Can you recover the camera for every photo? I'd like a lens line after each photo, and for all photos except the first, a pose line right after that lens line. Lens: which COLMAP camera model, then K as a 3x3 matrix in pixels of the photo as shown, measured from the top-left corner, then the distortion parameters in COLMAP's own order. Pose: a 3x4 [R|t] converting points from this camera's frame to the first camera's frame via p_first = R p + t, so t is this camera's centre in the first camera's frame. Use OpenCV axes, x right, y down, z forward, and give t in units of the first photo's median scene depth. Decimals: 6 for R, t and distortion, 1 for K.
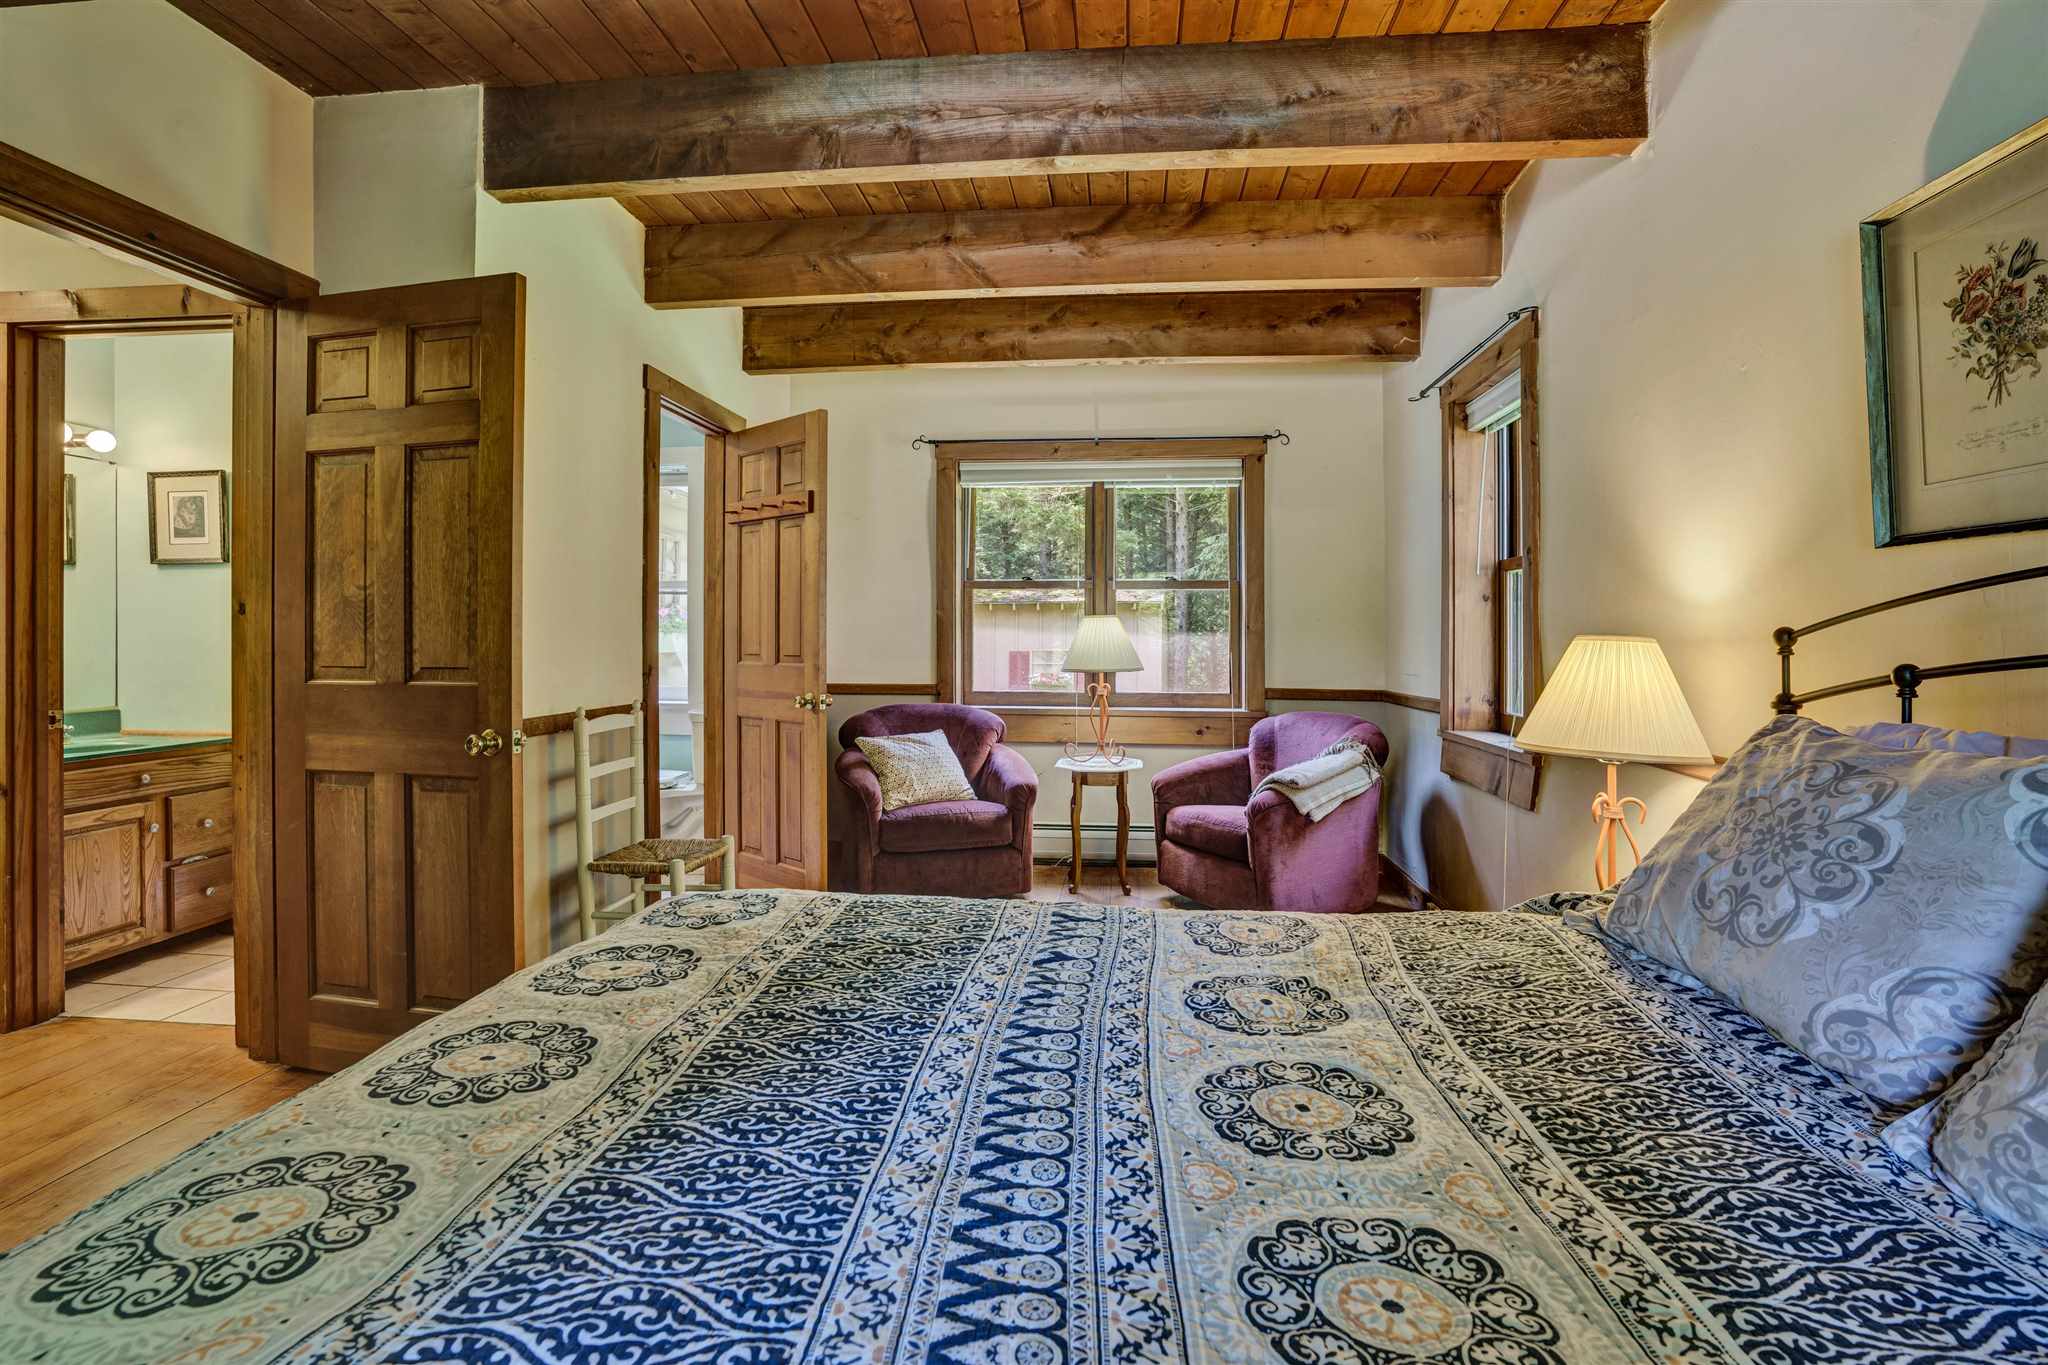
lens RADIAL K [[882.9, 0, 1031.0], [0, 882.9, 627.1], [0, 0, 1]] dist [-0.001709, -0.000015]
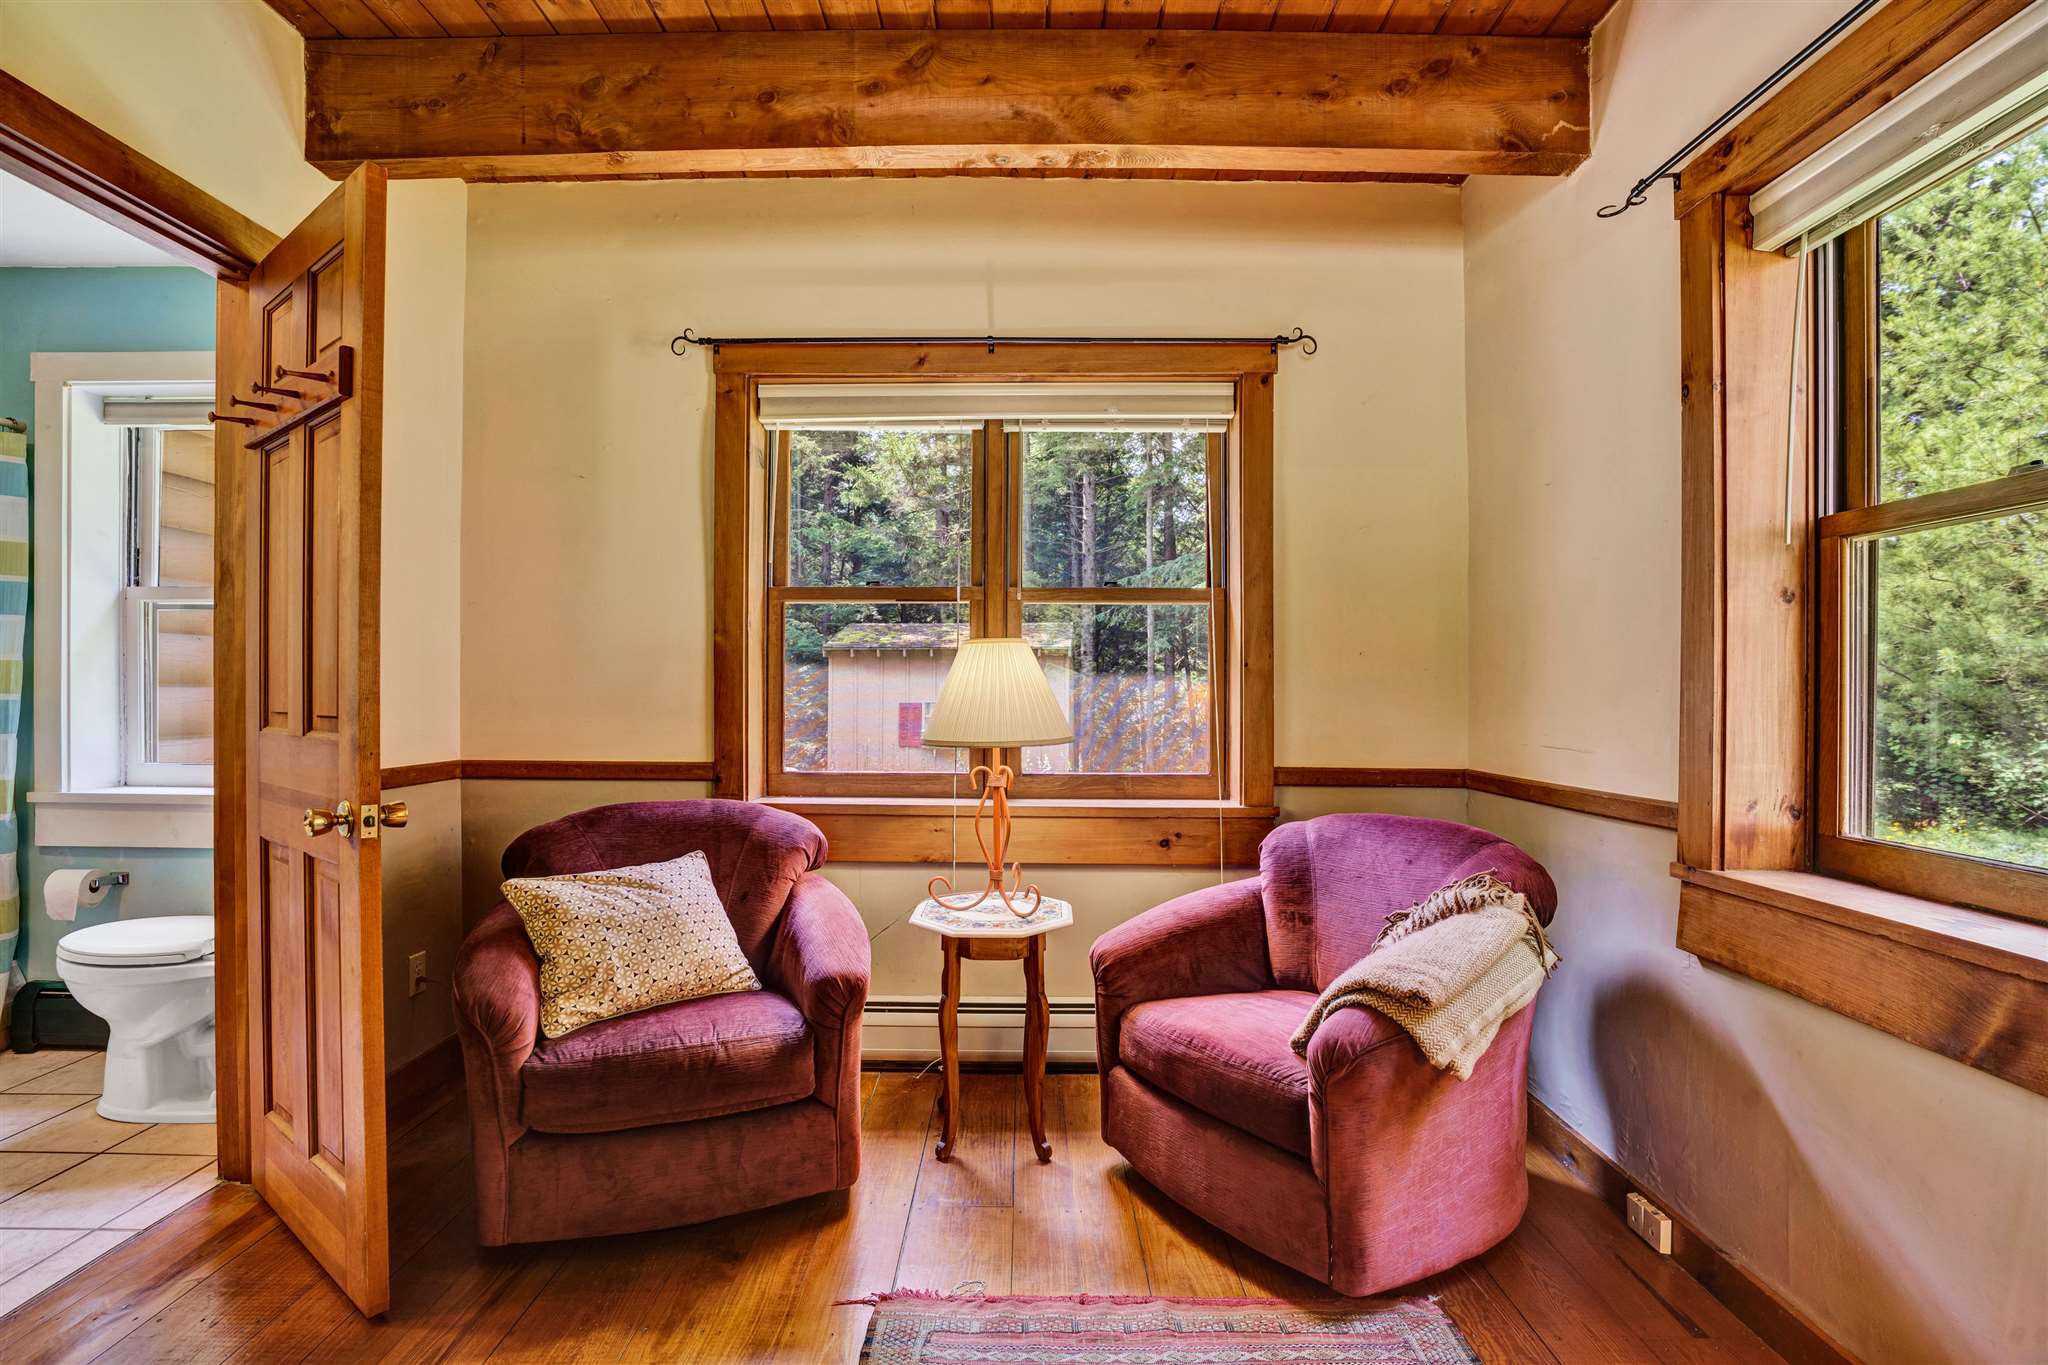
lens RADIAL K [[919.4, 0, 1024.0], [0, 919.4, 682.5], [0, 0, 1]] dist [-0.062100, 0.000187]
pose [[0.994694, 0.001653, 0.102867, 0.039916], [-0.002235, 0.999982, 0.005541, 0.010209], [-0.102856, -0.005741, 0.994680, 0.459263]]
